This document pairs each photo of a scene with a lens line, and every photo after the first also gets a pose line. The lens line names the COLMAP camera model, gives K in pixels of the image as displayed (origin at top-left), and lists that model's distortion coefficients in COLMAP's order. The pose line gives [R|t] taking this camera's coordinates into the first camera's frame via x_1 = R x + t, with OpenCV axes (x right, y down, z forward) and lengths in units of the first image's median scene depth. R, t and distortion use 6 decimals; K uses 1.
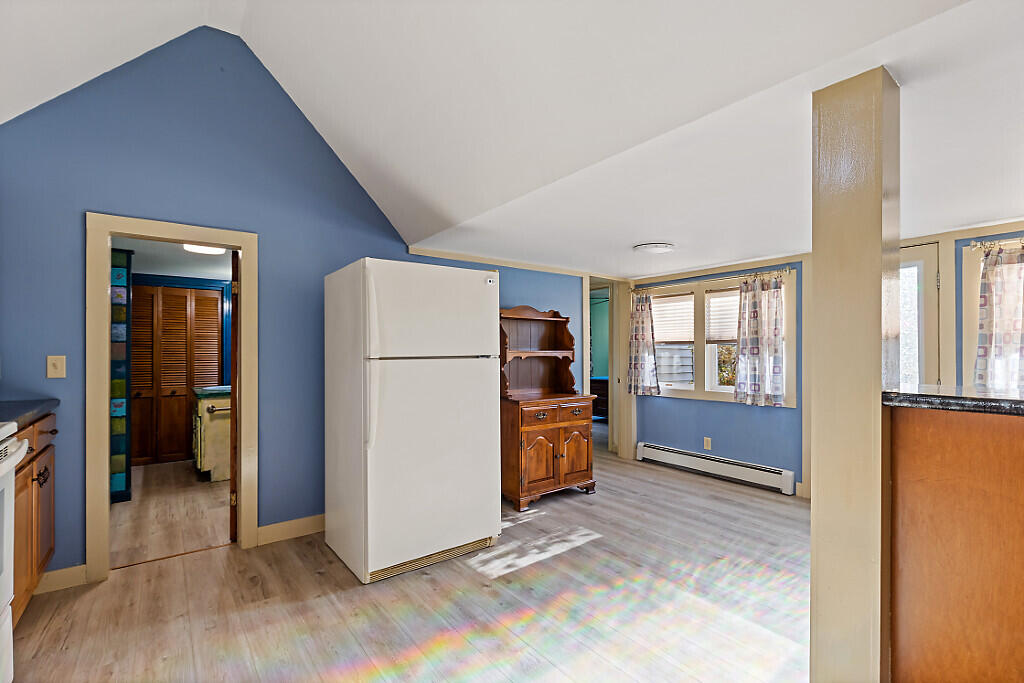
lens RADIAL K [[470.6, 0, 518.7], [0, 470.6, 344.2], [0, 0, 1]] dist [-0.000234, -0.001756]
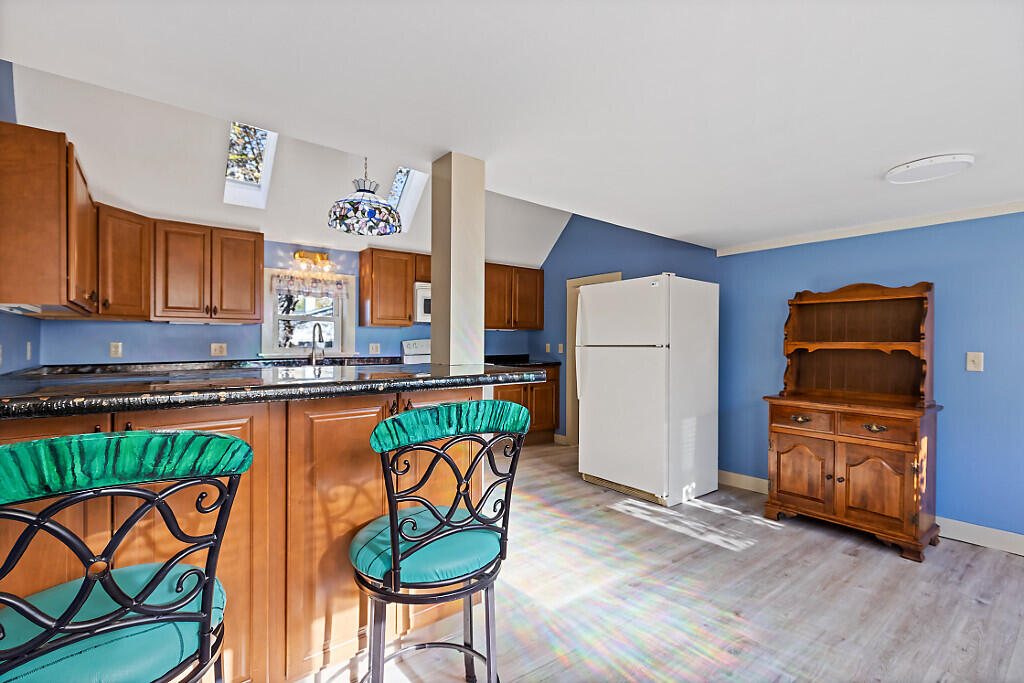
lens RADIAL K [[470.6, 0, 499.9], [0, 470.6, 342.0], [0, 0, 1]] dist [-0.000234, -0.001756]
pose [[-0.003889, -0.002557, -0.999989, 1.128789], [0.003928, 0.999989, -0.002572, 0.017628], [0.999985, -0.003938, -0.003879, 0.594682]]
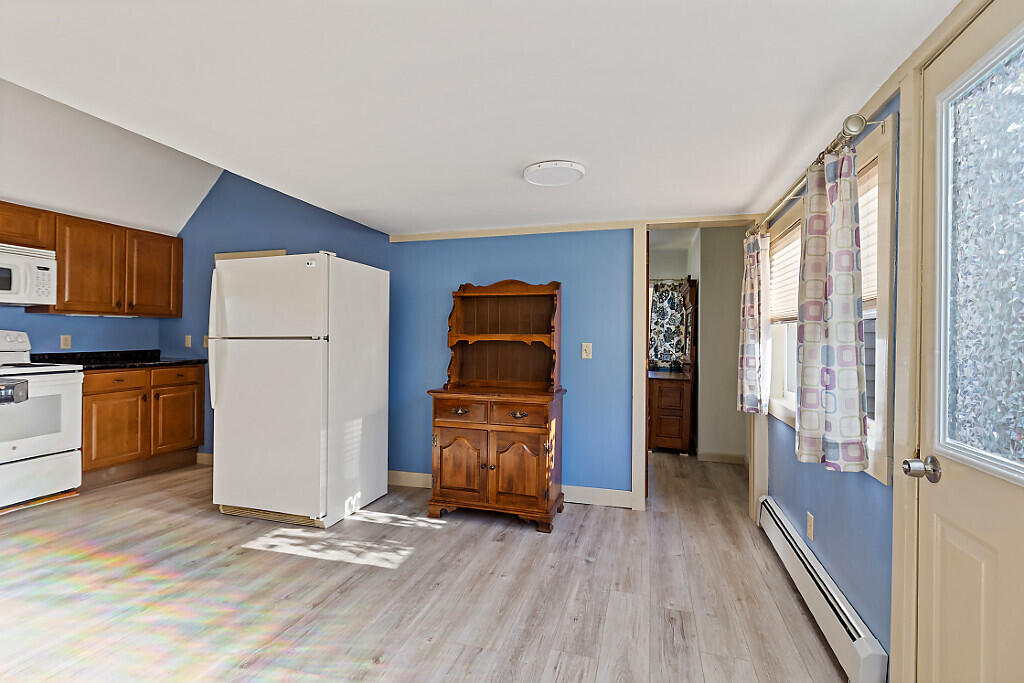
lens RADIAL K [[470.6, 0, 512.9], [0, 470.6, 339.2], [0, 0, 1]] dist [-0.000234, -0.001756]
pose [[0.582881, 0.005821, -0.812537, 0.989567], [0.001399, 0.999966, 0.008168, 0.021079], [0.812556, -0.005898, 0.582853, 0.750201]]
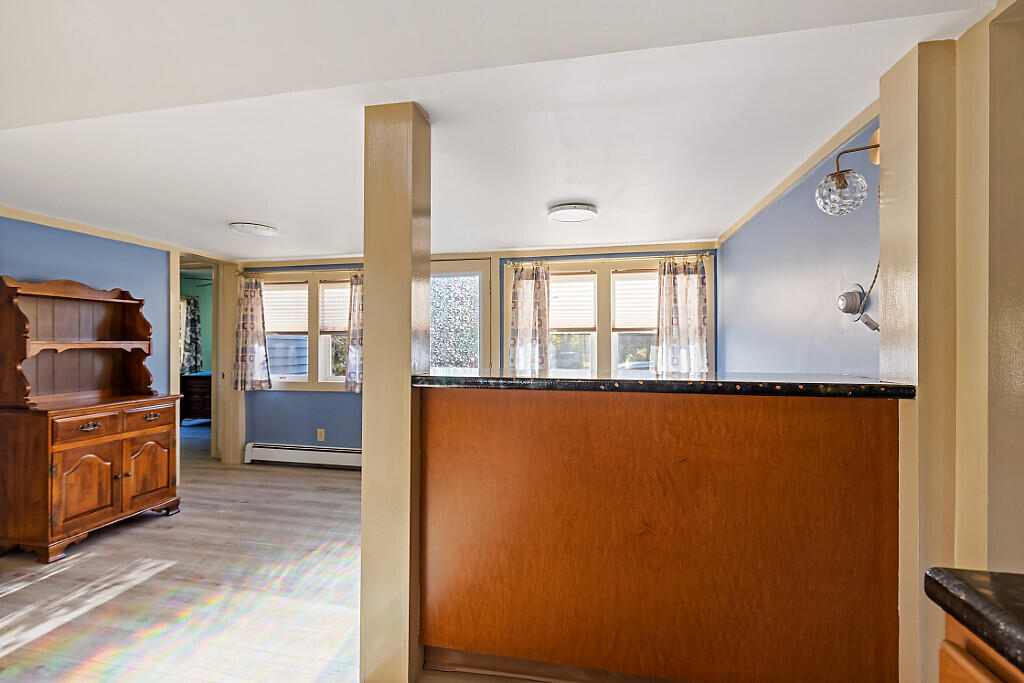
lens RADIAL K [[470.6, 0, 516.9], [0, 470.6, 334.1], [0, 0, 1]] dist [-0.000234, -0.001756]
pose [[0.750117, 0.010423, 0.661223, 0.080616], [-0.009235, 0.999943, -0.005285, -0.000082], [-0.661241, -0.002142, 0.750171, -0.028904]]
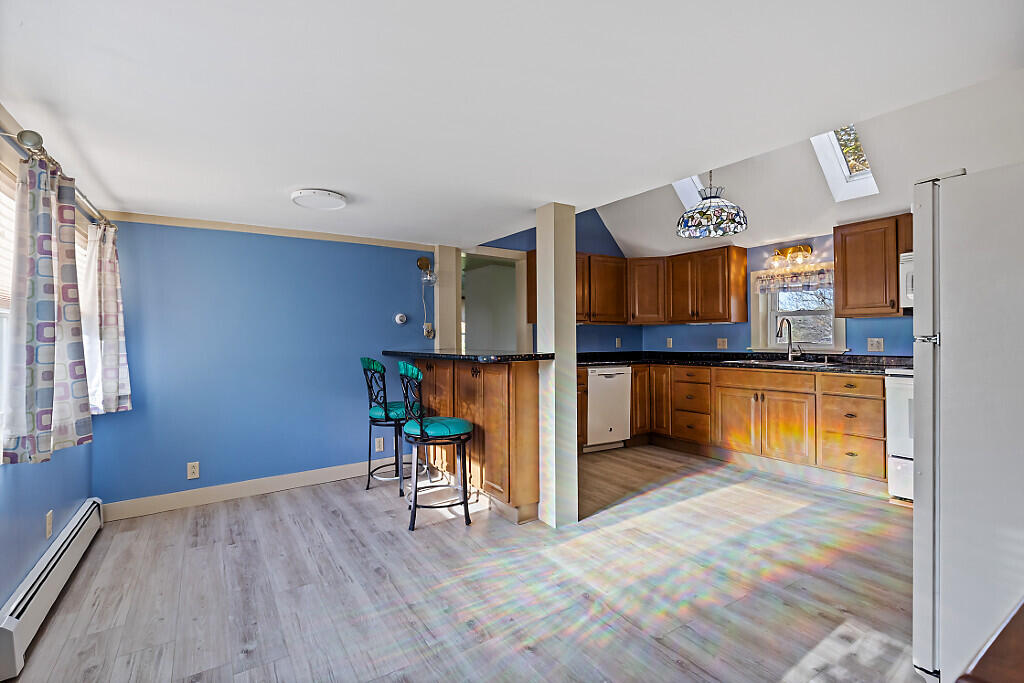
lens RADIAL K [[470.6, 0, 504.4], [0, 470.6, 336.5], [0, 0, 1]] dist [-0.000234, -0.001756]
pose [[-0.995279, 0.001968, 0.097040, 0.378693], [0.000741, 0.999919, -0.012671, 0.028014], [-0.097057, -0.012539, -0.995200, 1.582836]]
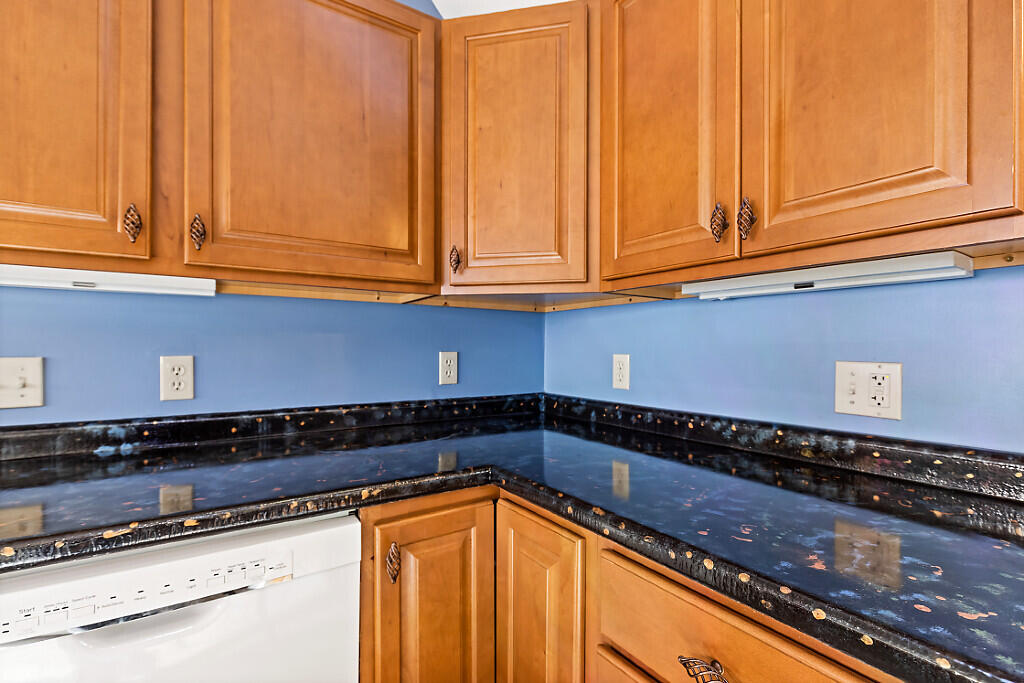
lens RADIAL K [[470.6, 0, 504.8], [0, 470.6, 348.3], [0, 0, 1]] dist [-0.000234, -0.001756]
pose [[-0.995846, -0.008456, 0.090658, -0.029619], [-0.008779, 0.999956, -0.003160, 0.007300], [-0.090627, -0.003943, -0.995877, 0.119286]]
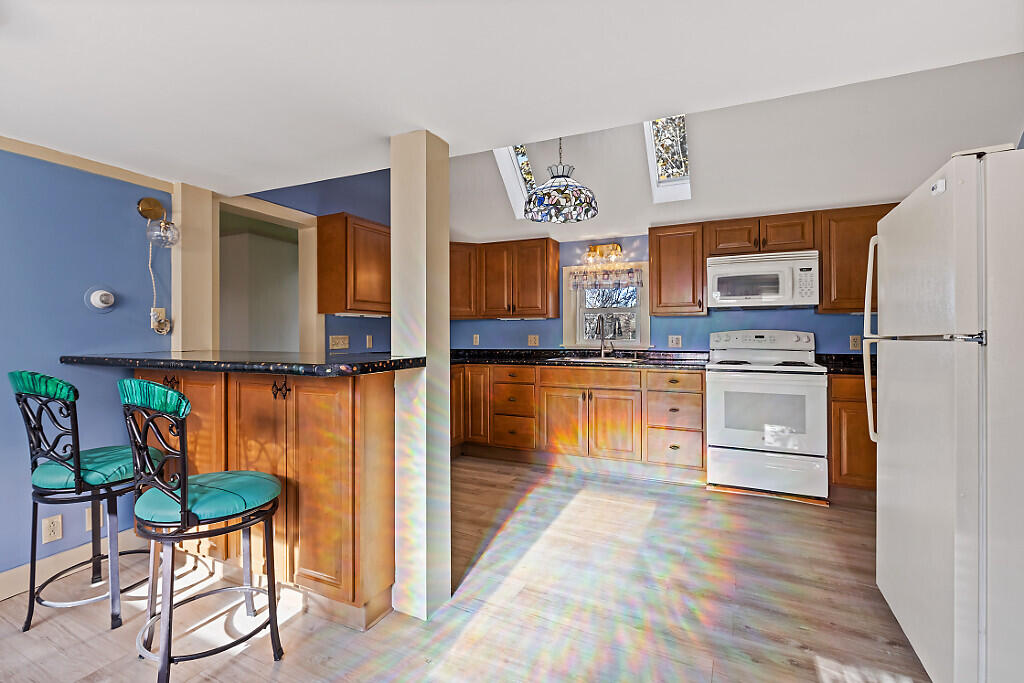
lens RADIAL K [[470.6, 0, 503.9], [0, 470.6, 331.2], [0, 0, 1]] dist [-0.000234, -0.001756]
pose [[-0.900954, -0.004856, -0.433887, 0.561157], [0.001540, 0.999895, -0.014388, 0.024406], [0.433911, -0.013631, -0.900853, 1.221219]]
